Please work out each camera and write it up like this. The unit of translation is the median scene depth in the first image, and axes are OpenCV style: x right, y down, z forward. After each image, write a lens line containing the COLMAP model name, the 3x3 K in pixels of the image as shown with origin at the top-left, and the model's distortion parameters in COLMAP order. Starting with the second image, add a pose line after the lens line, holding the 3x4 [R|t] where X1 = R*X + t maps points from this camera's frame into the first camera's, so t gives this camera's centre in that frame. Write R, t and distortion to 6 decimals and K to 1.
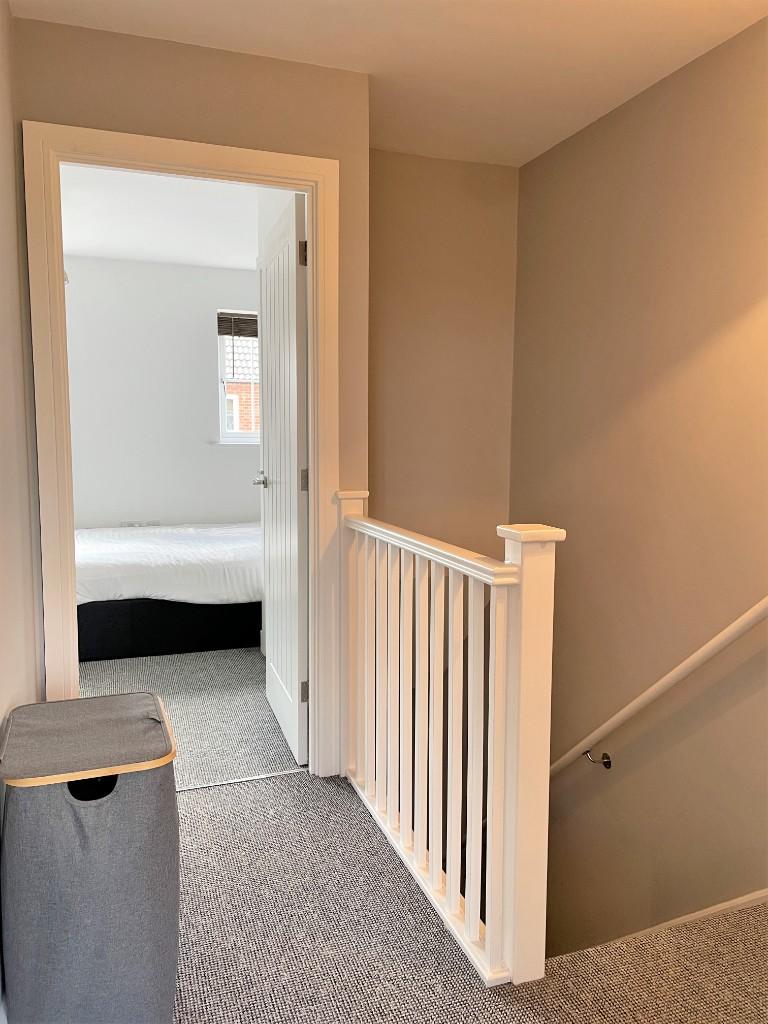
lens RADIAL K [[777.3, 0, 383.1], [0, 777.3, 510.5], [0, 0, 1]] dist [0.061149, -0.058957]
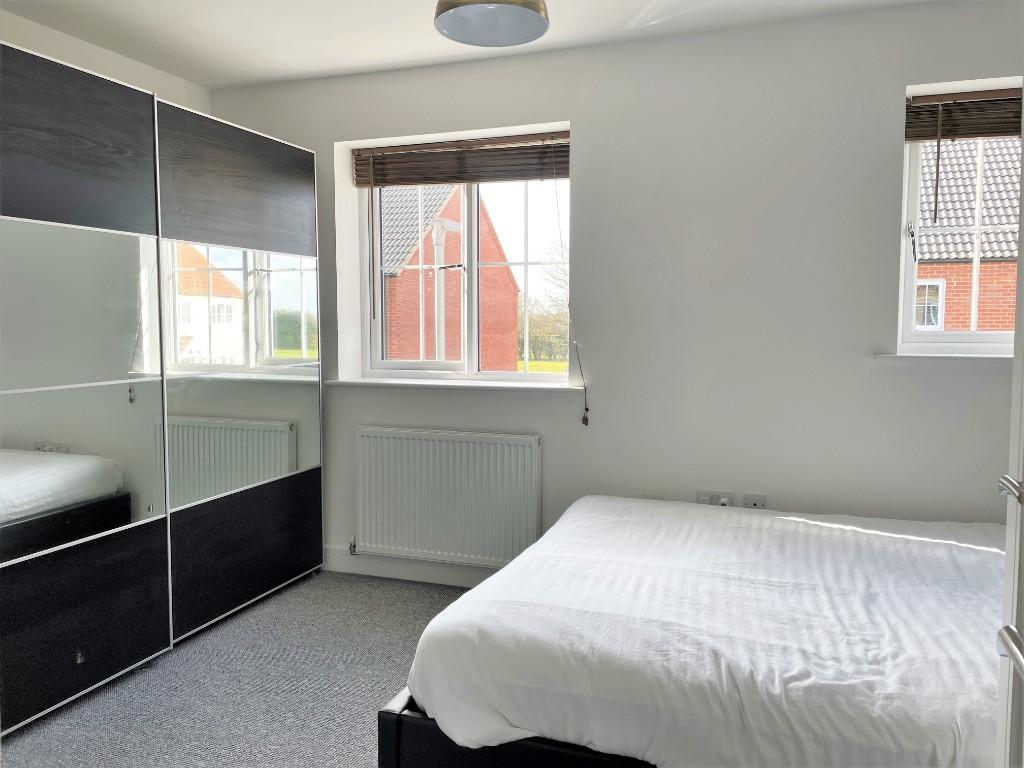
lens RADIAL K [[777.3, 0, 512.2], [0, 777.3, 379.8], [0, 0, 1]] dist [0.061149, -0.058957]
pose [[0.774753, 0.030435, -0.631531, -0.080221], [-0.053944, 0.998381, -0.018063, -0.045948], [0.629959, 0.048061, 0.775140, 0.446250]]
